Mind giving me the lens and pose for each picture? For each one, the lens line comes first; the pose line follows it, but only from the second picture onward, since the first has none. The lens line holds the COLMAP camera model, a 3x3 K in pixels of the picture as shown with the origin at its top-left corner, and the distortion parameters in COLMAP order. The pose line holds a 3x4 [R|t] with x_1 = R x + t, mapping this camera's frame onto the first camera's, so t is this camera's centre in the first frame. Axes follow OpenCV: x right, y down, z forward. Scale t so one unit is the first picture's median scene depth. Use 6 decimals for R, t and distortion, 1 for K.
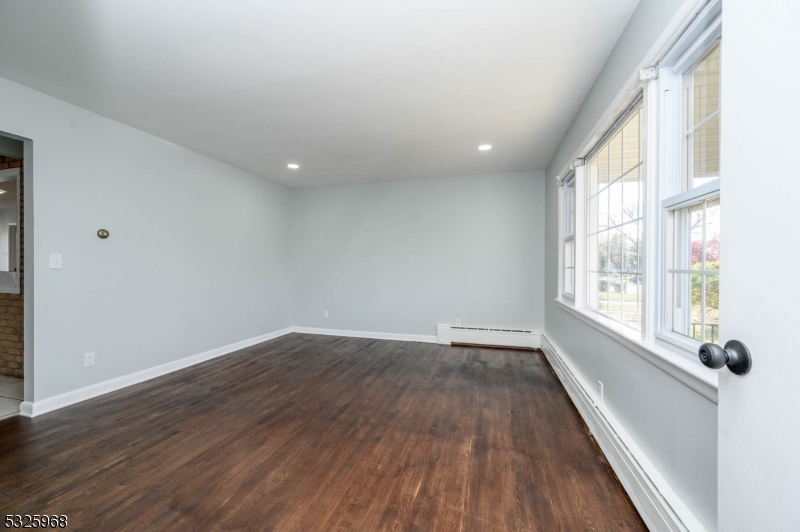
lens RADIAL K [[315.5, 0, 403.9], [0, 315.5, 265.6], [0, 0, 1]] dist [-0.002680, 0.002587]
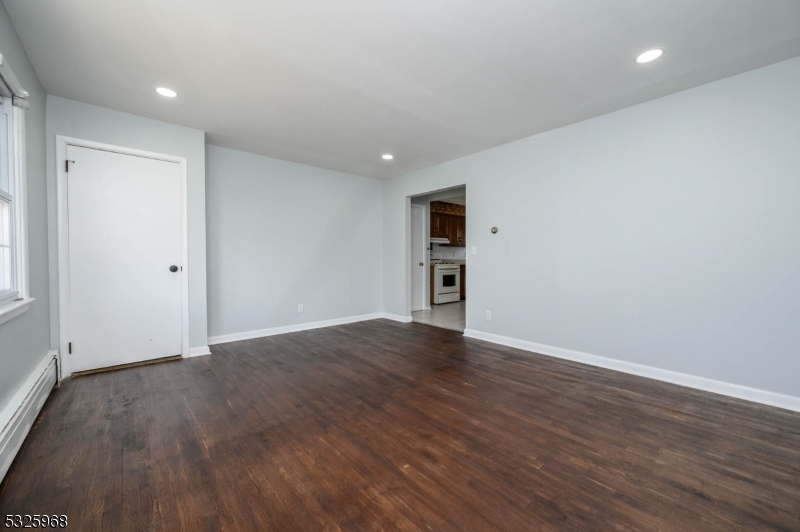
lens RADIAL K [[315.5, 0, 397.4], [0, 315.5, 262.9], [0, 0, 1]] dist [-0.002680, 0.002587]
pose [[-0.545363, 0.006088, -0.838178, 0.454820], [-0.003416, 0.999949, 0.009485, 0.032612], [0.838193, 0.008036, -0.545315, 1.336480]]
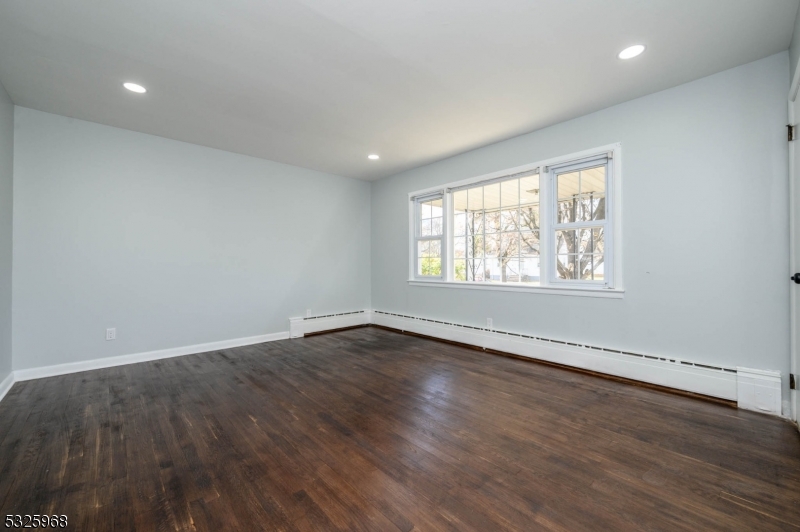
lens RADIAL K [[315.5, 0, 397.5], [0, 315.5, 263.1], [0, 0, 1]] dist [-0.002680, 0.002587]
pose [[0.523454, 0.001327, 0.852053, -0.862075], [0.005106, 0.999976, -0.004694, 0.039475], [-0.852038, 0.006808, 0.523435, 0.354762]]
